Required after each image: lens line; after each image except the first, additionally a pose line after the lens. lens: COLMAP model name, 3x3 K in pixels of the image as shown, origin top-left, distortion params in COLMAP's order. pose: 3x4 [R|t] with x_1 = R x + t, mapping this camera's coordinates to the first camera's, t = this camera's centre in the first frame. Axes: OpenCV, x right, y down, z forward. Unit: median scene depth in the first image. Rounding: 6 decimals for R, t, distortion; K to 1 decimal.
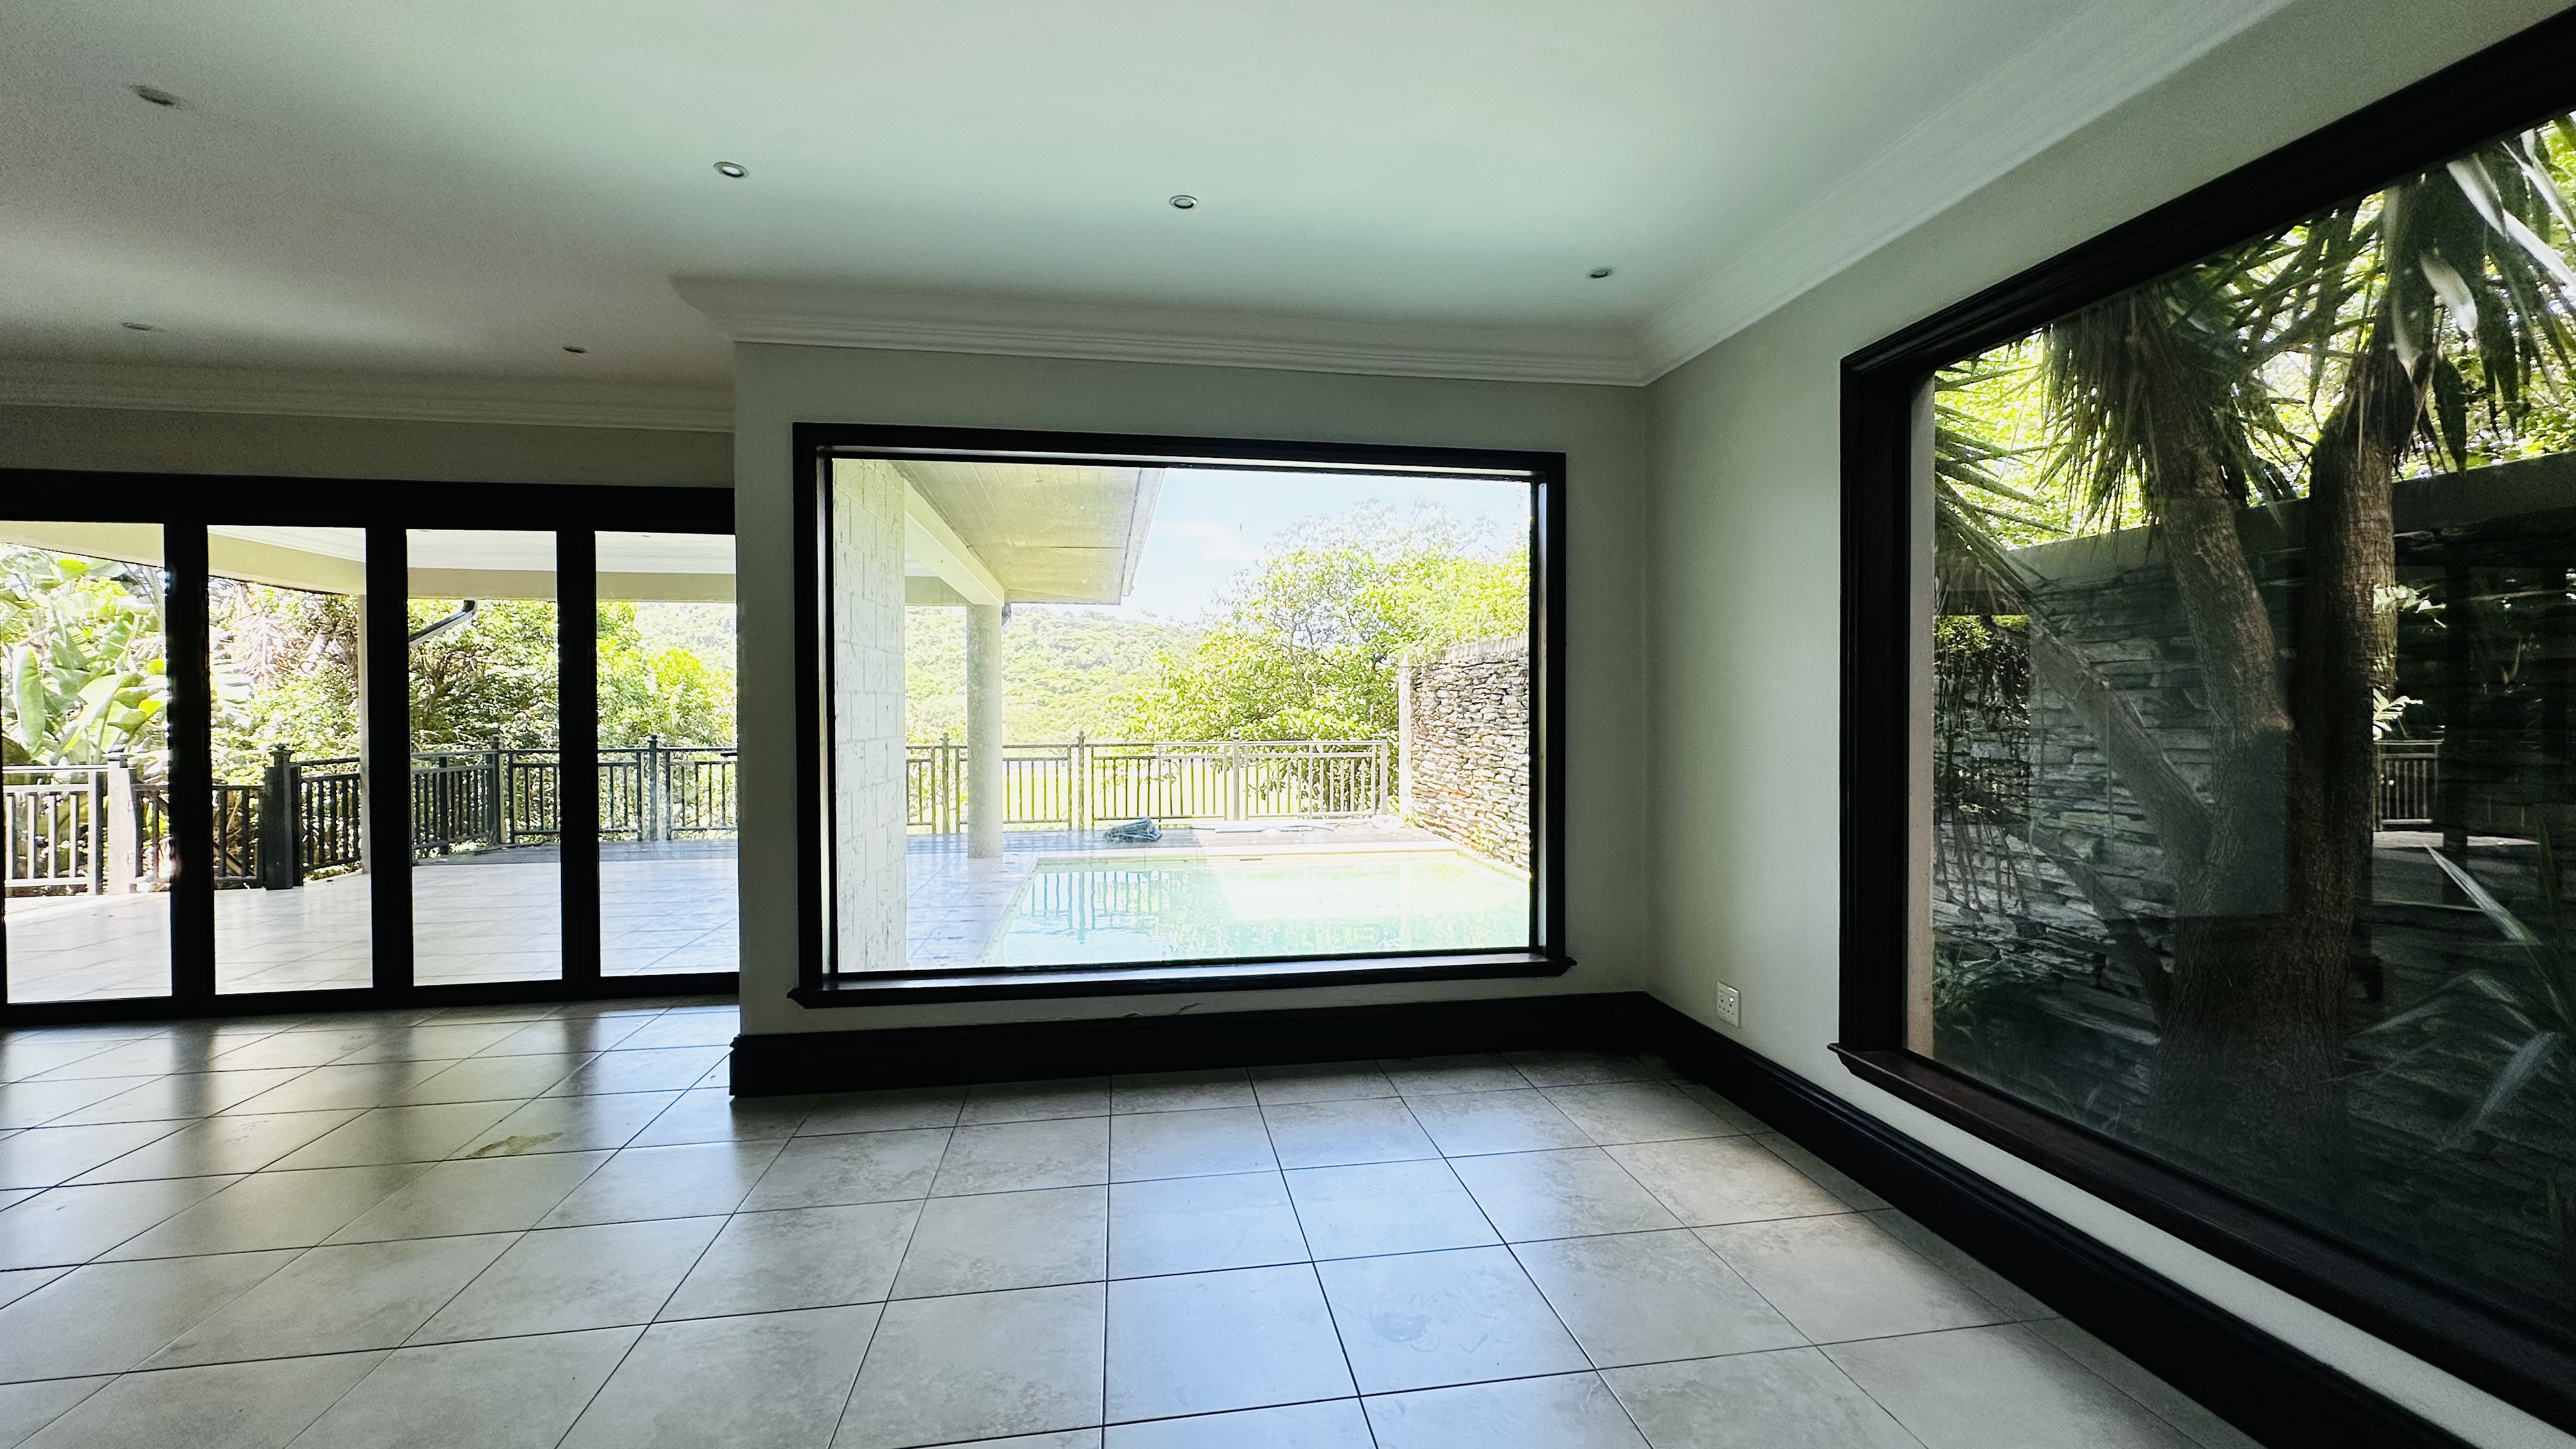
lens RADIAL K [[1023.4, 0, 1288.0], [0, 1023.4, 724.5], [0, 0, 1]] dist [-0.006286, 0.002282]
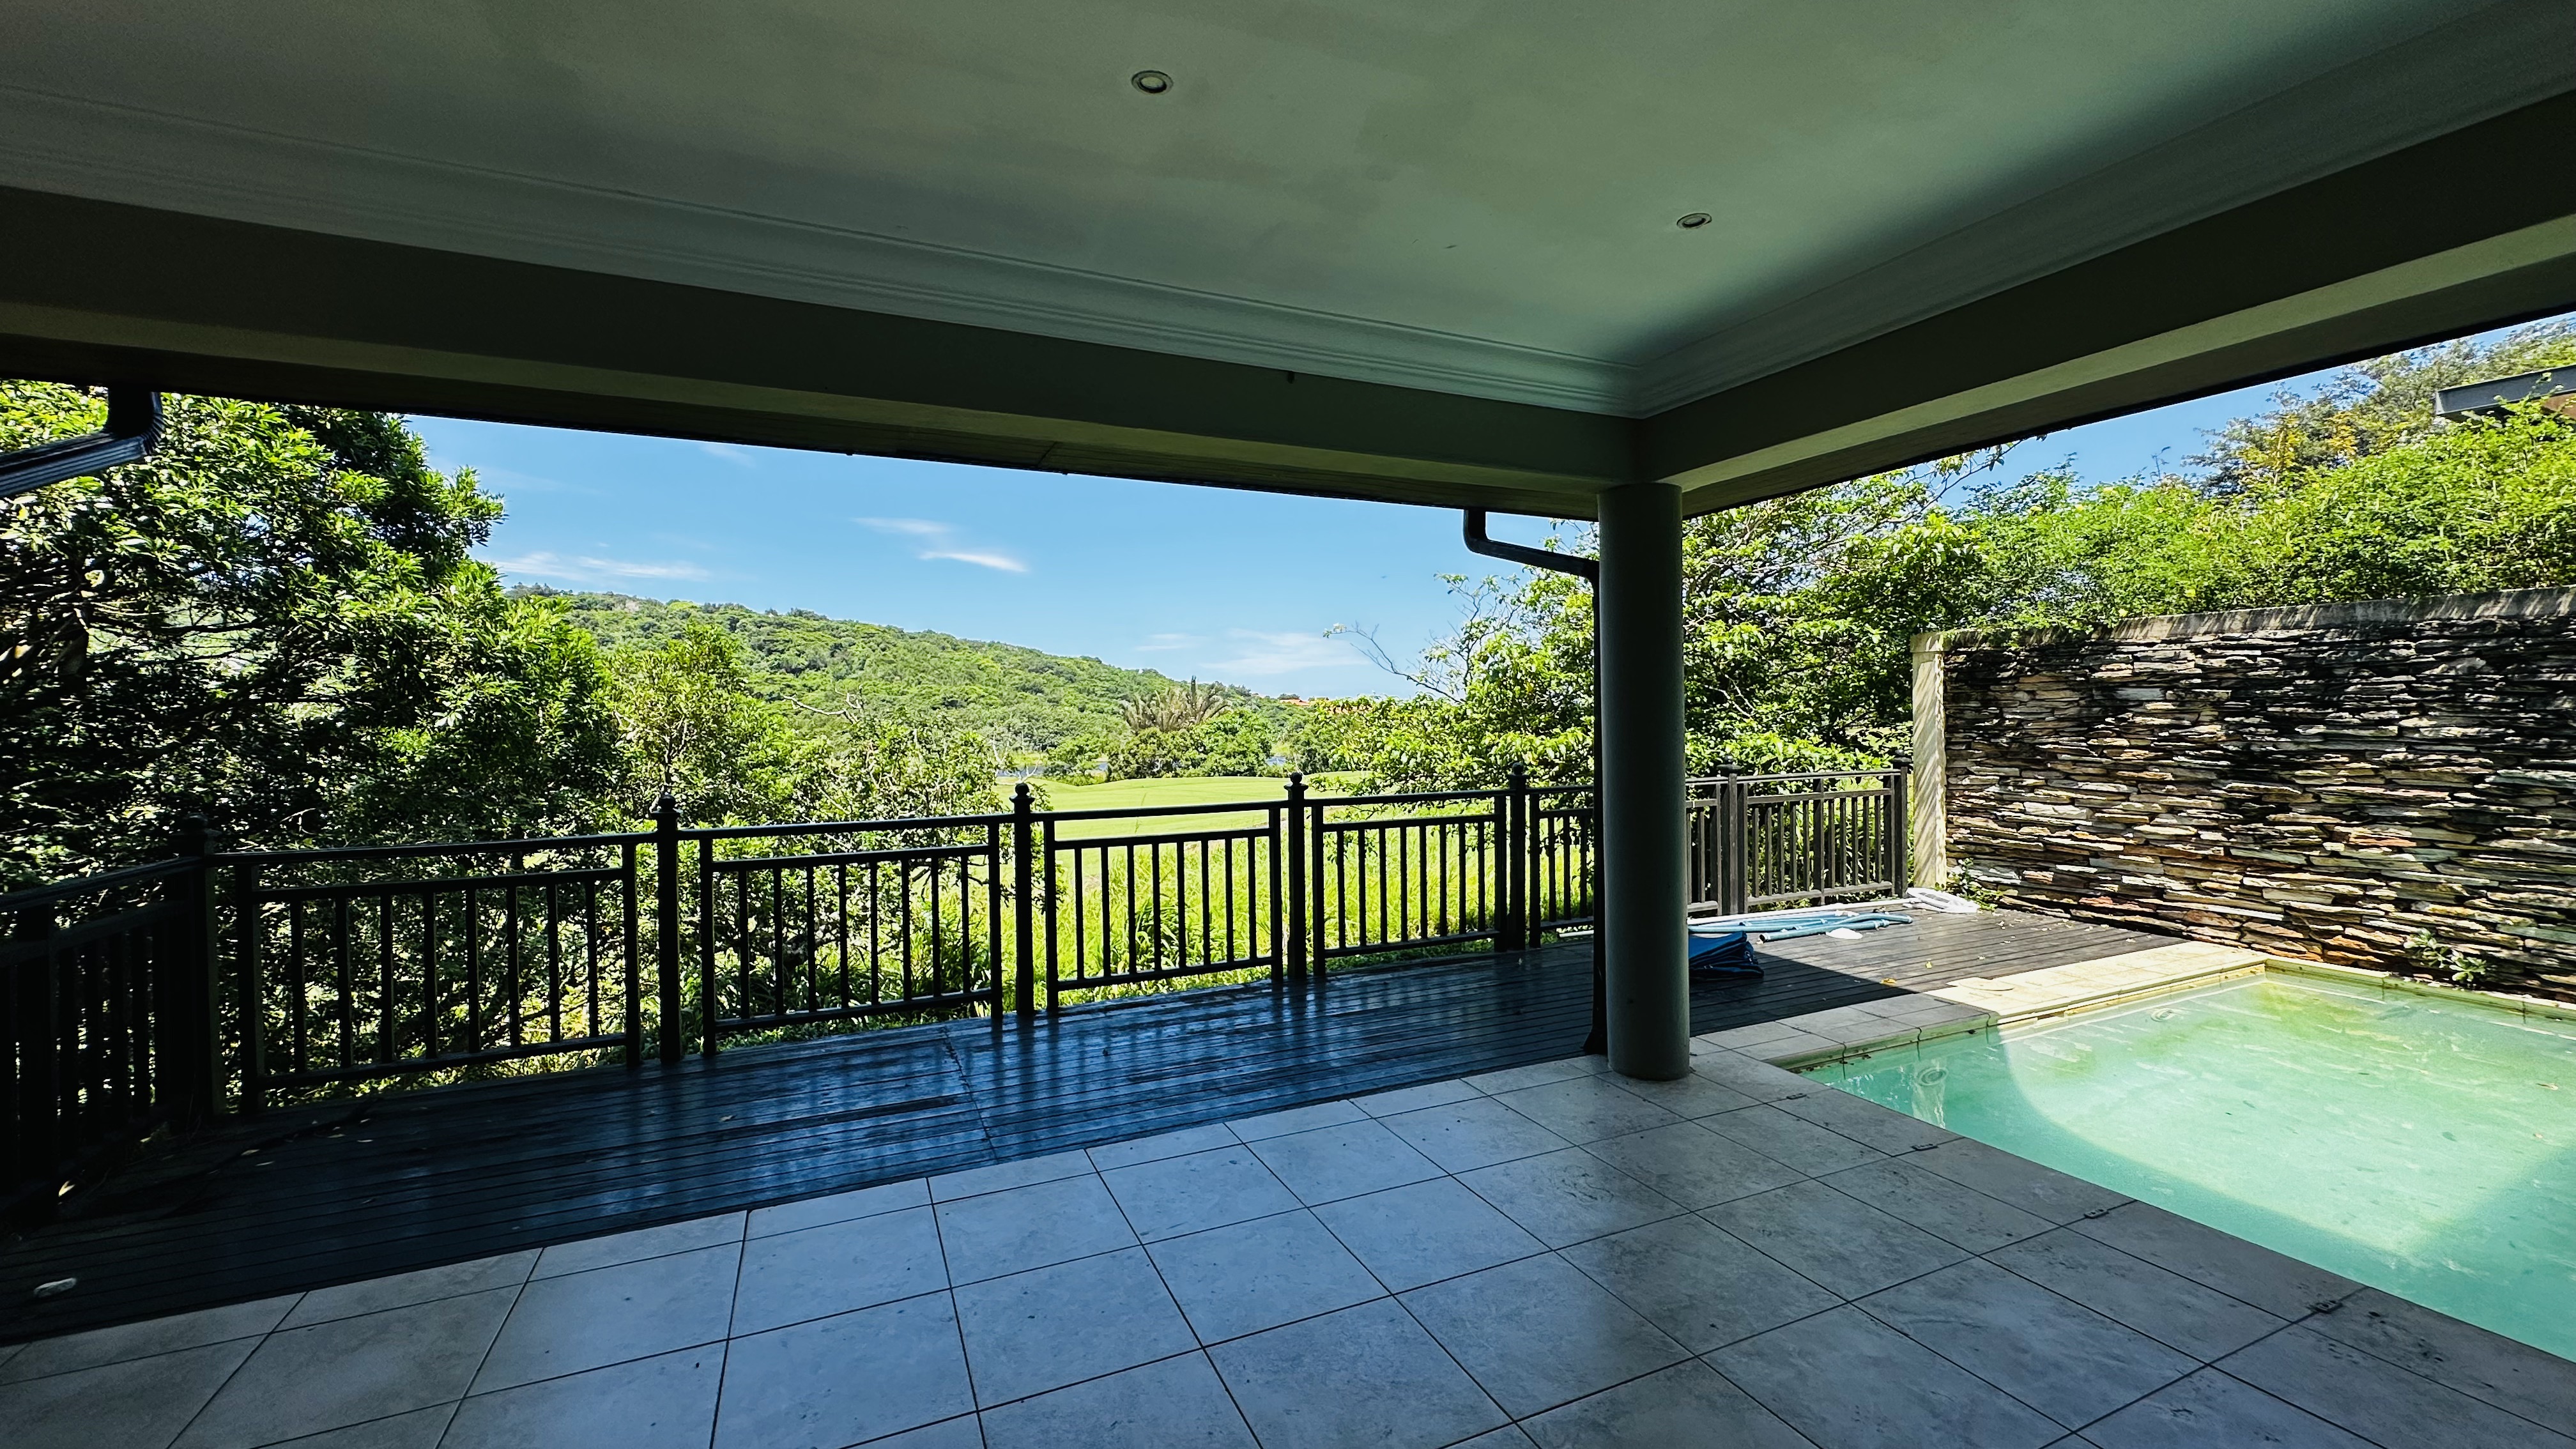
lens RADIAL K [[1023.4, 0, 1288.0], [0, 1023.4, 724.5], [0, 0, 1]] dist [-0.006286, 0.002282]
pose [[0.965059, -0.008780, 0.261885, -0.489965], [0.010324, 0.999936, -0.004521, -0.014290], [-0.261829, 0.007067, 0.965088, 0.552153]]
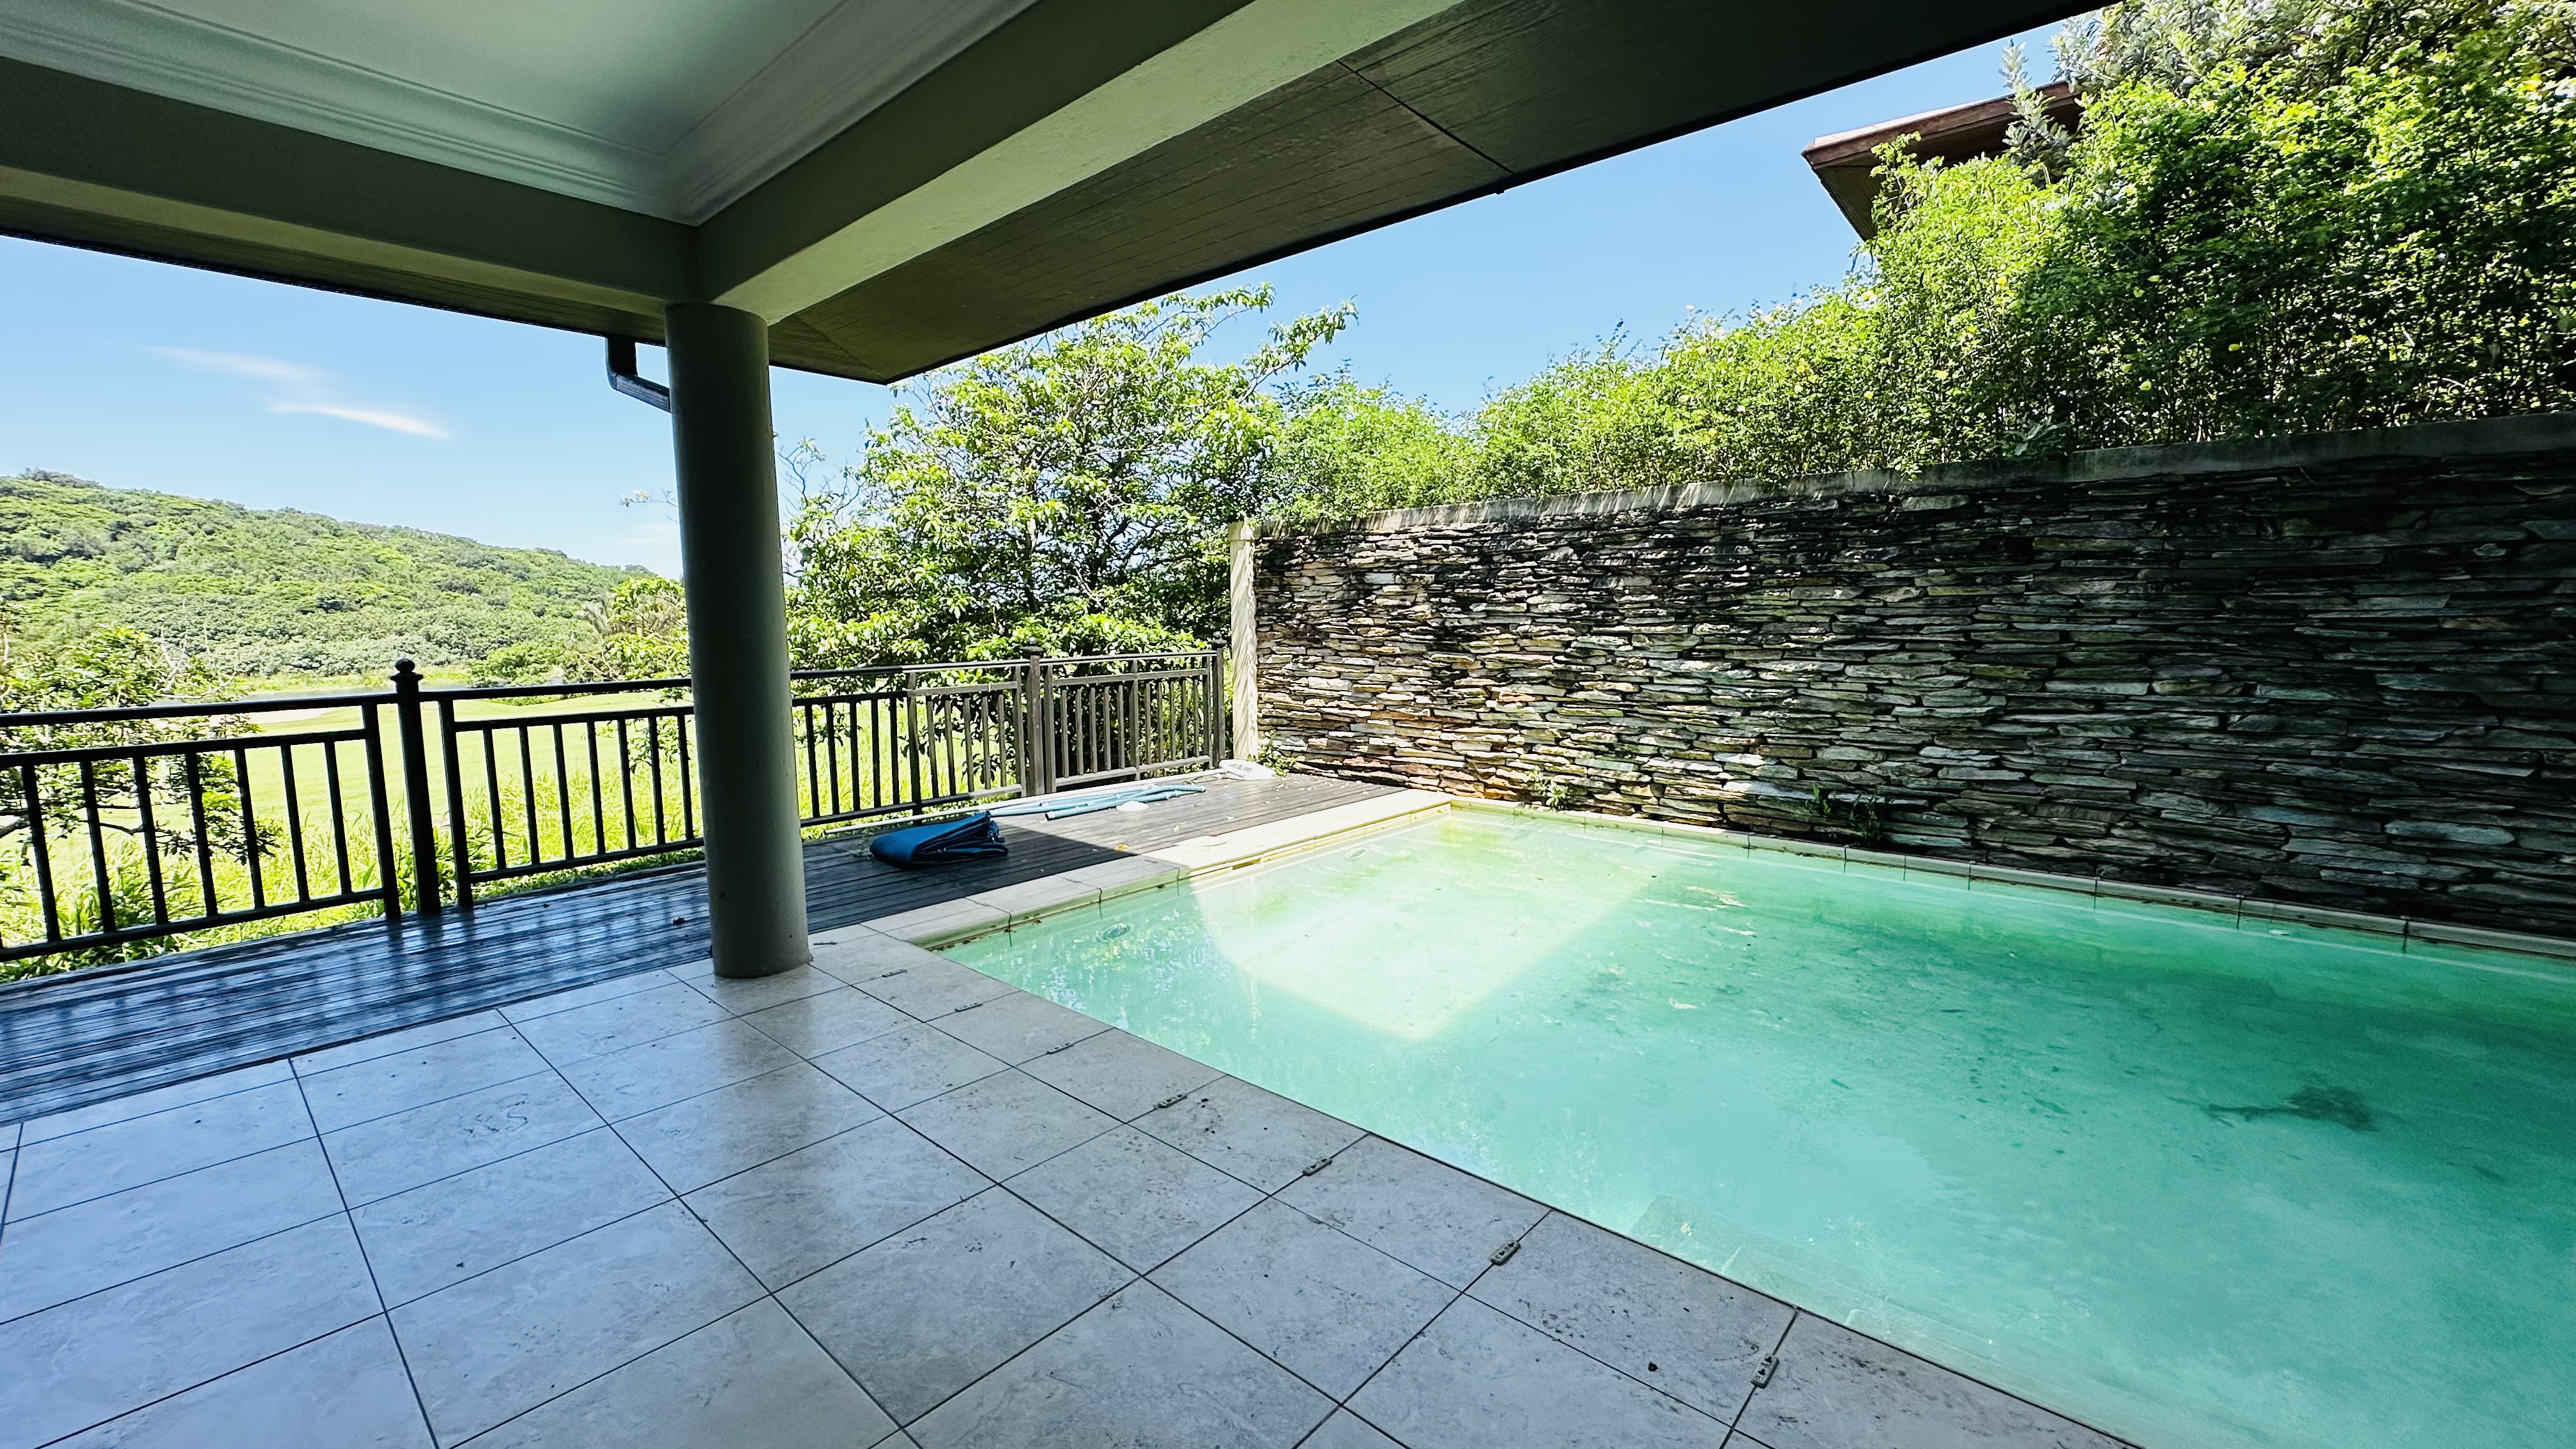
lens RADIAL K [[1023.4, 0, 1288.0], [0, 1023.4, 724.5], [0, 0, 1]] dist [-0.006286, 0.002282]
pose [[0.770881, -0.074382, 0.632621, -0.337499], [0.018204, 0.995326, 0.094845, 0.001559], [-0.636718, -0.061598, 0.768632, 0.506036]]
